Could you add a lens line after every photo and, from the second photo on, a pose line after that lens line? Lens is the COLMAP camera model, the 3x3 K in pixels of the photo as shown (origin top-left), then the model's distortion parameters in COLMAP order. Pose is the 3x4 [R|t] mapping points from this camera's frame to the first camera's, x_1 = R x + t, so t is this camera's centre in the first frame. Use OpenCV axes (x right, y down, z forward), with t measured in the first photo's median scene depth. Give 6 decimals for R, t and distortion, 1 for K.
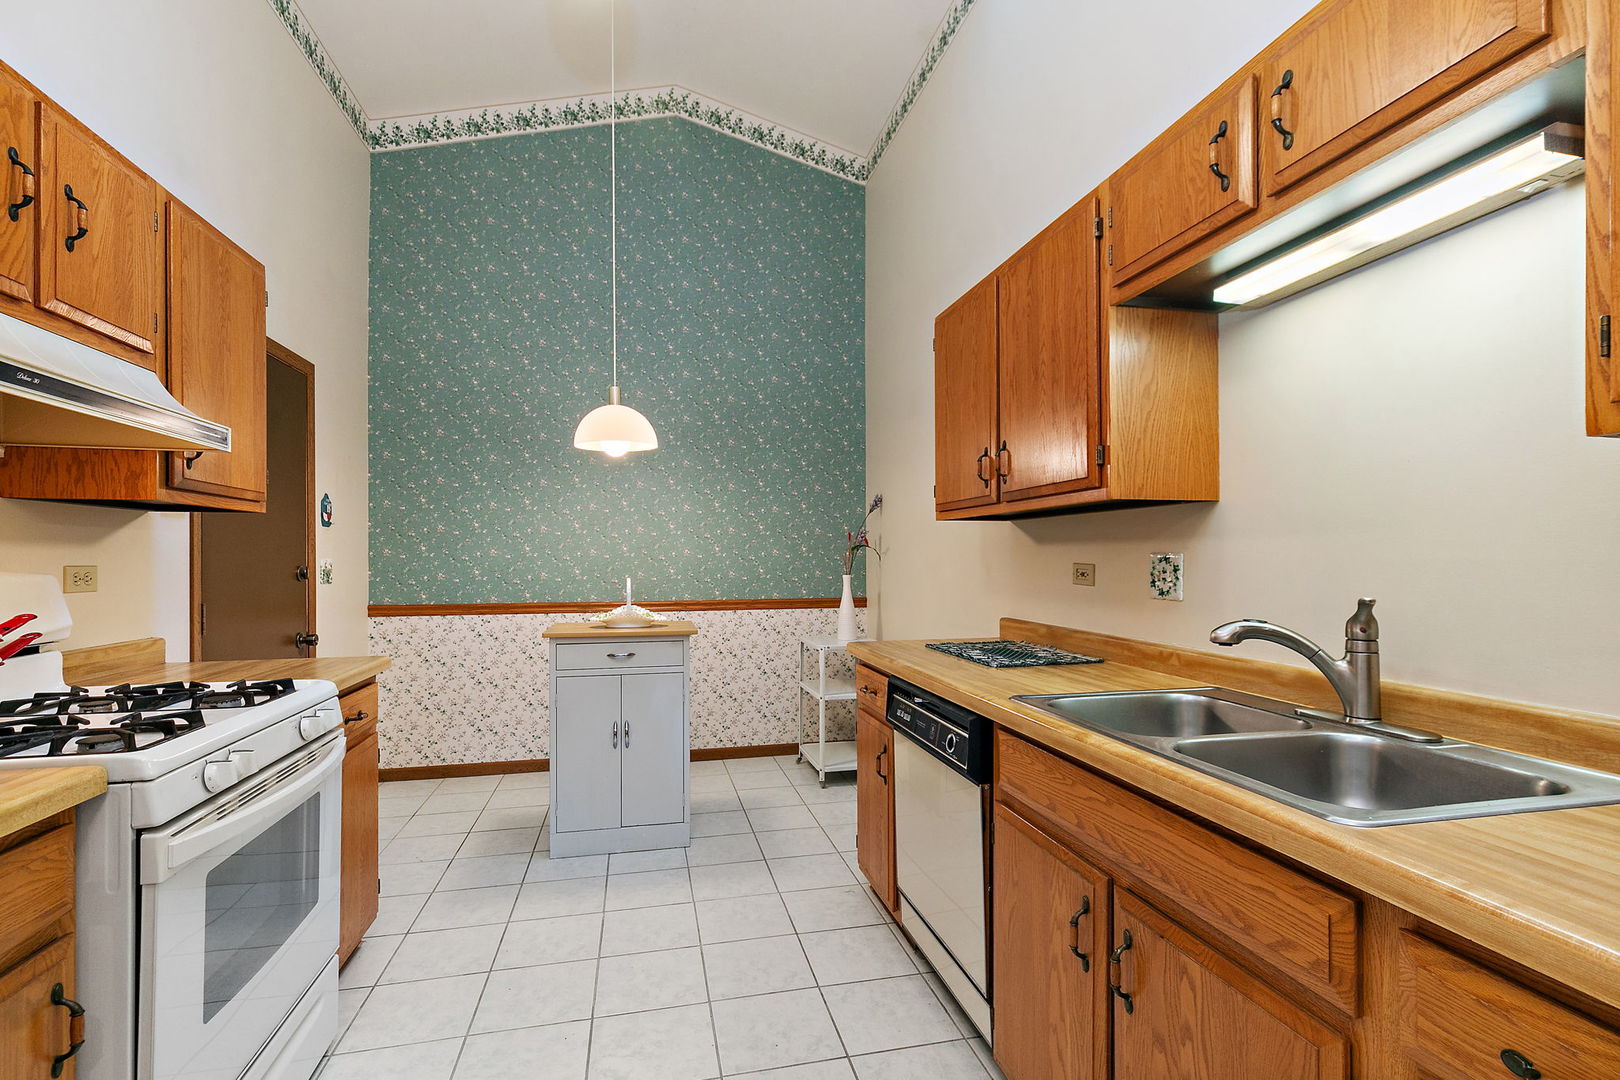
lens RADIAL K [[753.7, 0, 812.3], [0, 753.7, 553.8], [0, 0, 1]] dist [-0.000374, -0.000085]
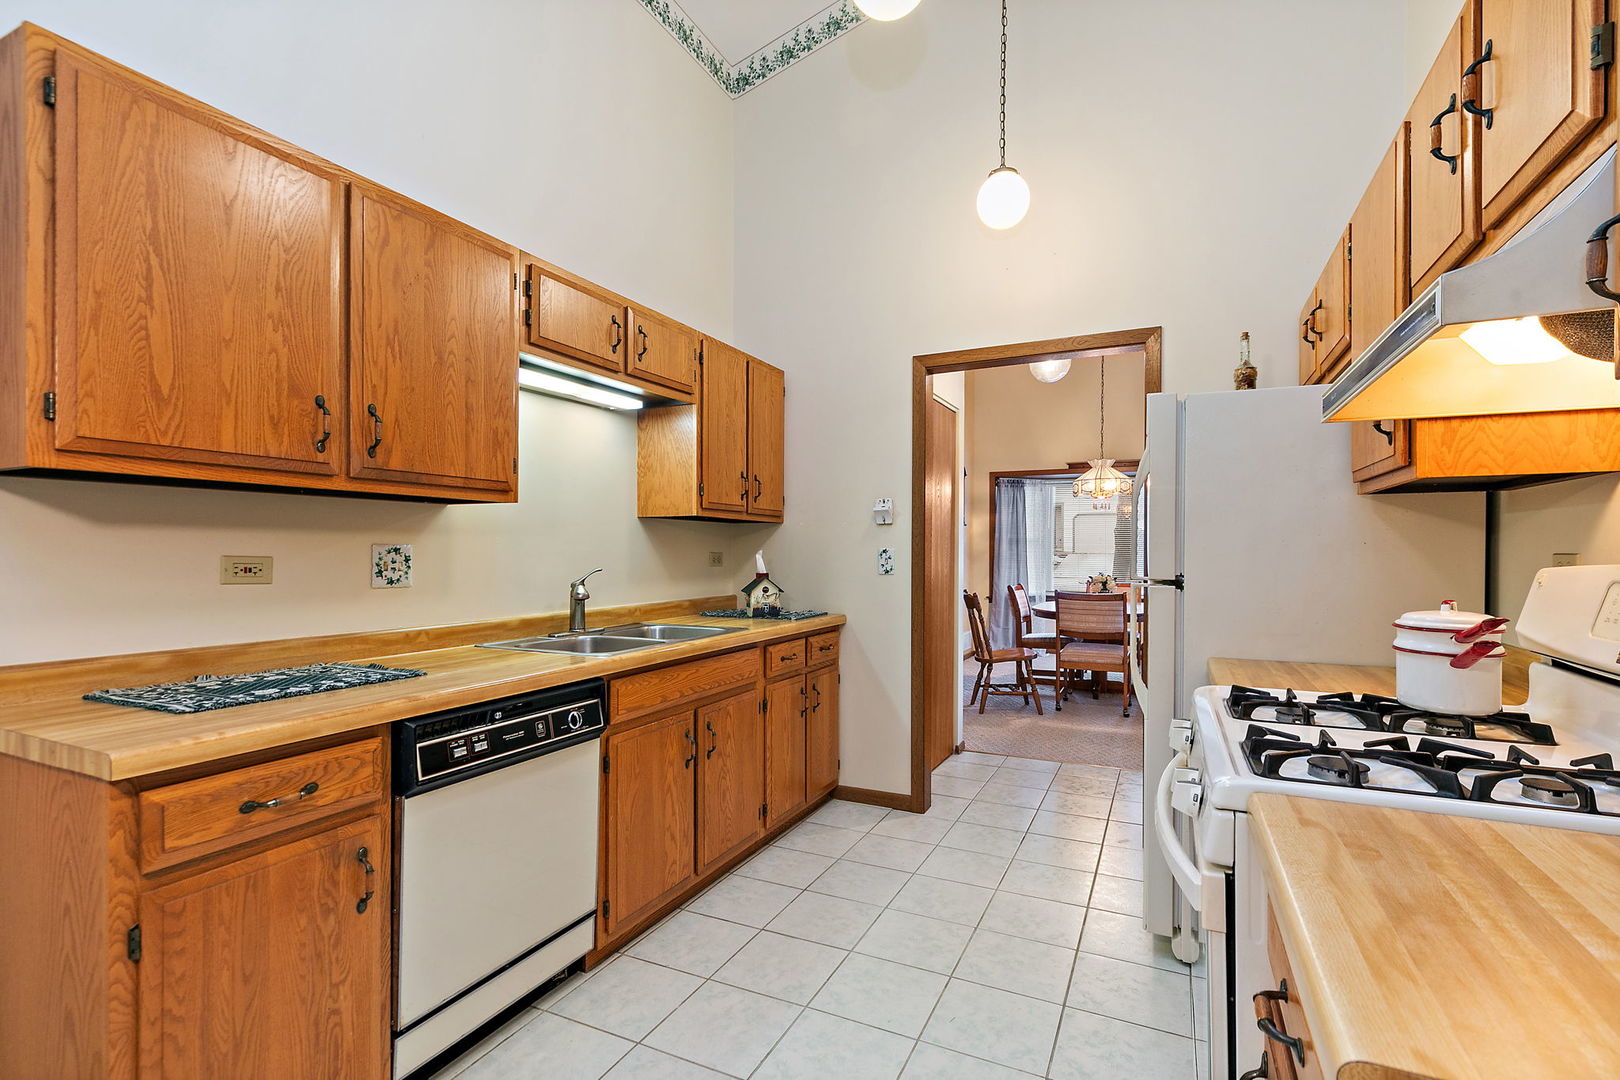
lens RADIAL K [[753.7, 0, 812.3], [0, 753.7, 553.8], [0, 0, 1]] dist [-0.000374, -0.000085]
pose [[-0.780228, -0.000761, 0.625495, -0.684476], [-0.002297, 0.999996, -0.001649, 0.012458], [-0.625491, -0.002724, -0.780227, 1.470604]]
